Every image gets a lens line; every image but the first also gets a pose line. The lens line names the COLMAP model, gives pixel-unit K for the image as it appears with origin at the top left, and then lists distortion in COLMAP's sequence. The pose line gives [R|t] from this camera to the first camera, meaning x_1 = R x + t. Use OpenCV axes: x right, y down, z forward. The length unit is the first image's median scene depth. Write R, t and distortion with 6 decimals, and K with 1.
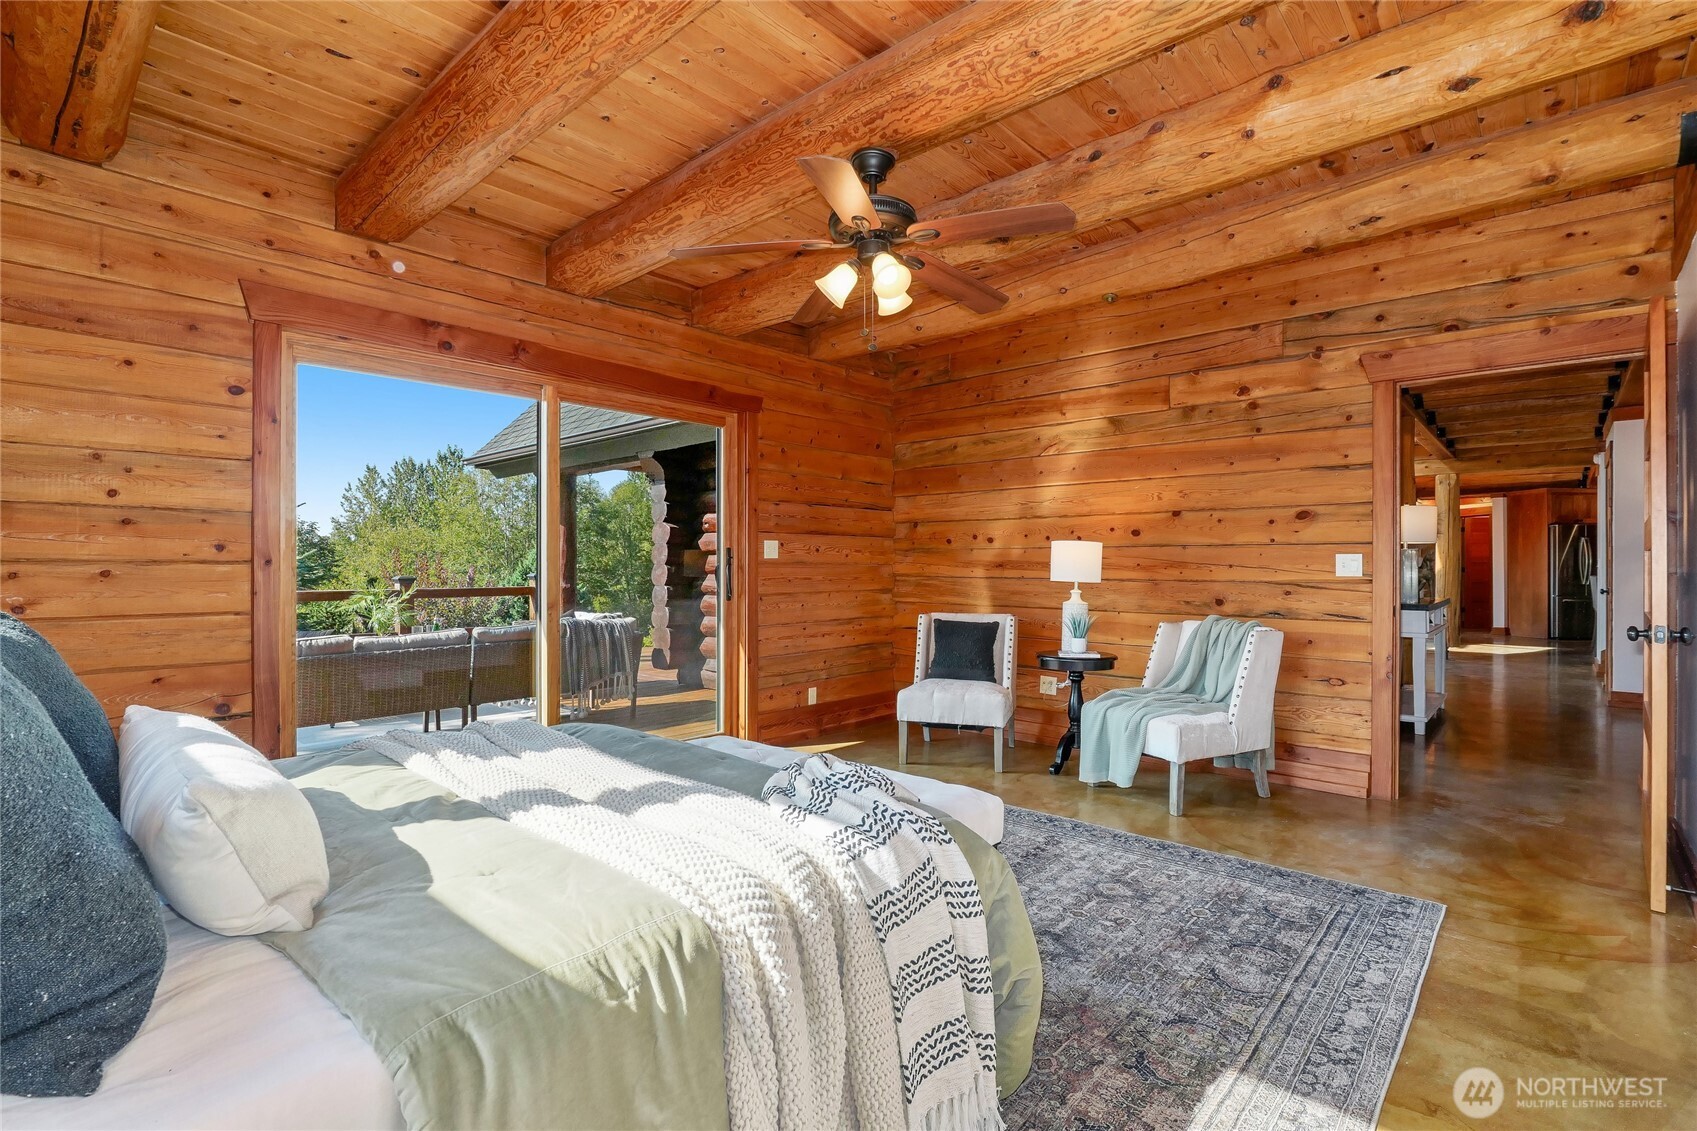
lens RADIAL K [[797.8, 0, 851.7], [0, 797.8, 571.8], [0, 0, 1]] dist [-0.008966, -0.000104]
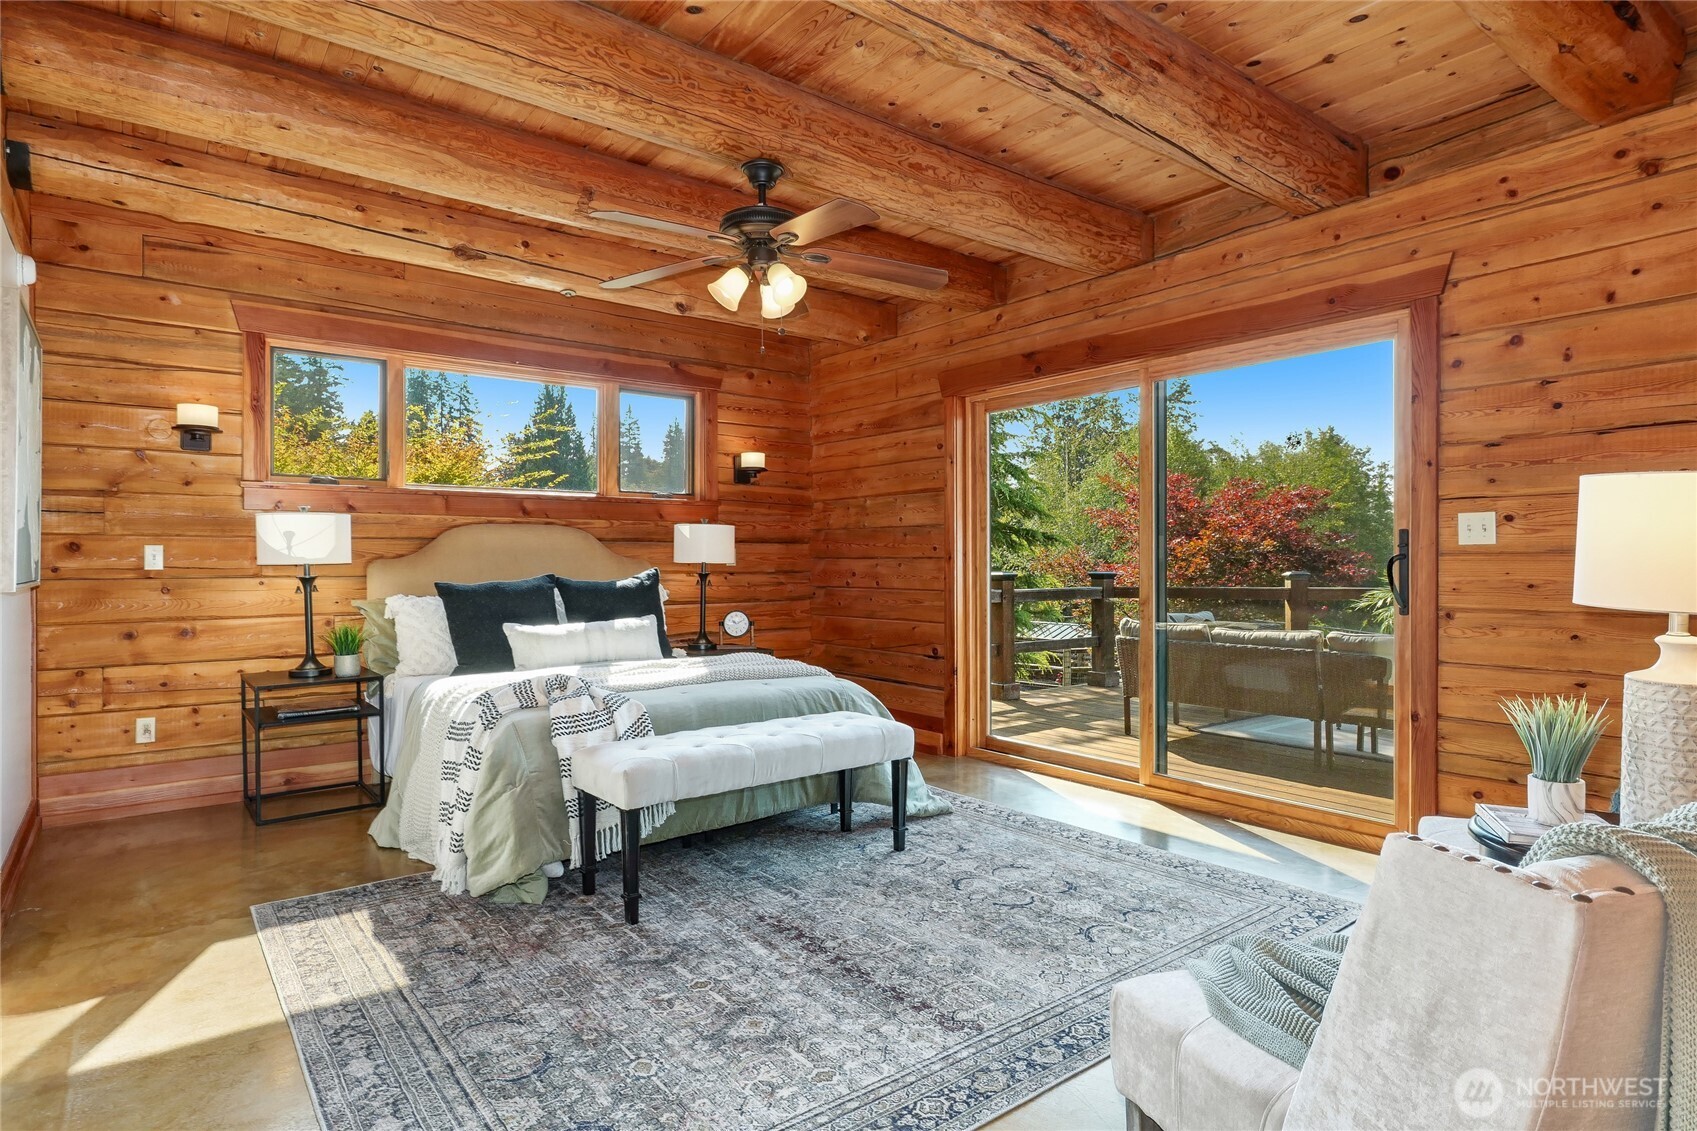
lens RADIAL K [[904.1, 0, 848.5], [0, 904.1, 565.5], [0, 0, 1]] dist [-0.000682, 0.000357]
pose [[-0.176894, 0.006677, -0.984207, 1.242358], [-0.001809, 0.999973, 0.007109, -0.014567], [0.984228, 0.003038, -0.176877, 1.385578]]
